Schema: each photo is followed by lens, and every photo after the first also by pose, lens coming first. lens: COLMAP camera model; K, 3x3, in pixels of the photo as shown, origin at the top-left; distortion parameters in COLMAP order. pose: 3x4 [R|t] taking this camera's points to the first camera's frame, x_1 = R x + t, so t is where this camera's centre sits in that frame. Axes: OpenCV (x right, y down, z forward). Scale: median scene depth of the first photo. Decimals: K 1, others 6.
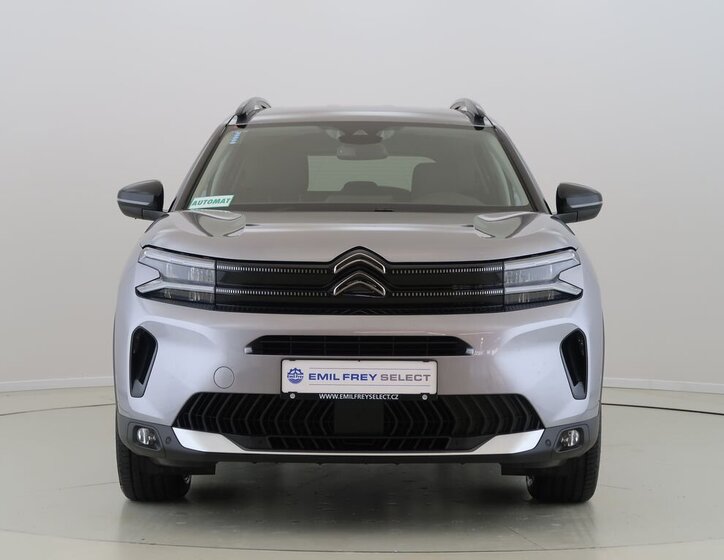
lens RADIAL K [[562.8, 0, 362.0], [0, 562.8, 280.0], [0, 0, 1]] dist [-0.079056, 0.000151]
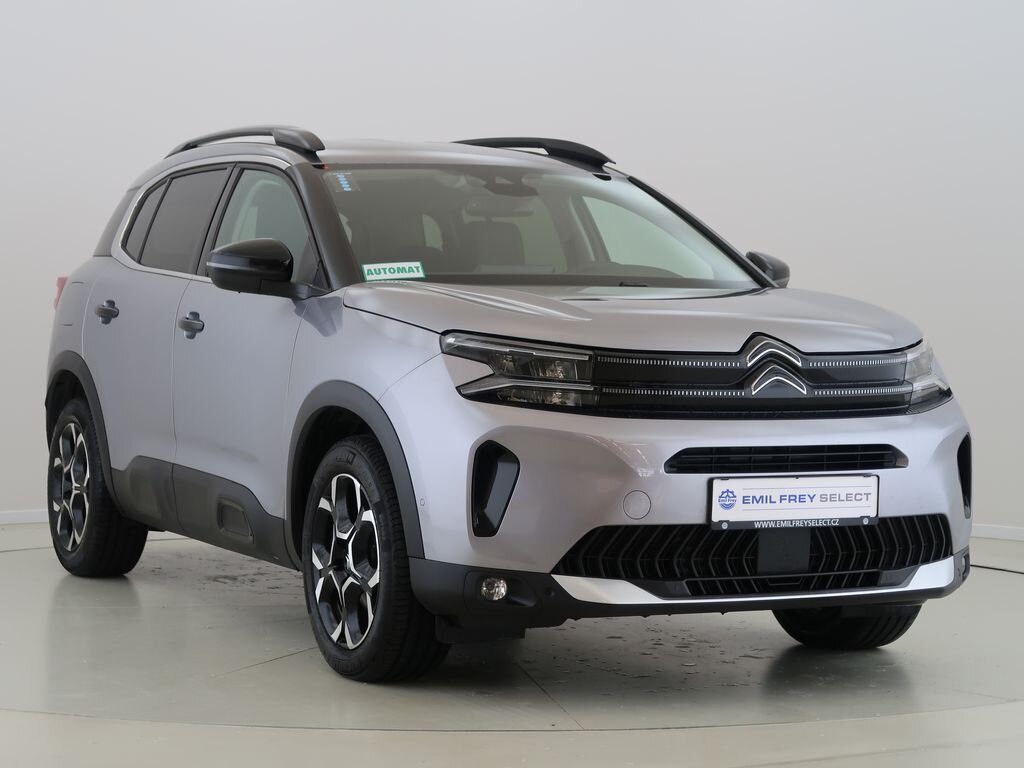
lens RADIAL K [[748.0, 0, 512.0], [0, 748.0, 384.0], [0, 0, 1]] dist [-0.086133, -0.002836]
pose [[0.995073, -0.008586, 0.098773, -0.495377], [0.007448, 0.999902, 0.011884, -0.002608], [-0.098865, -0.011090, 0.995039, 0.014824]]
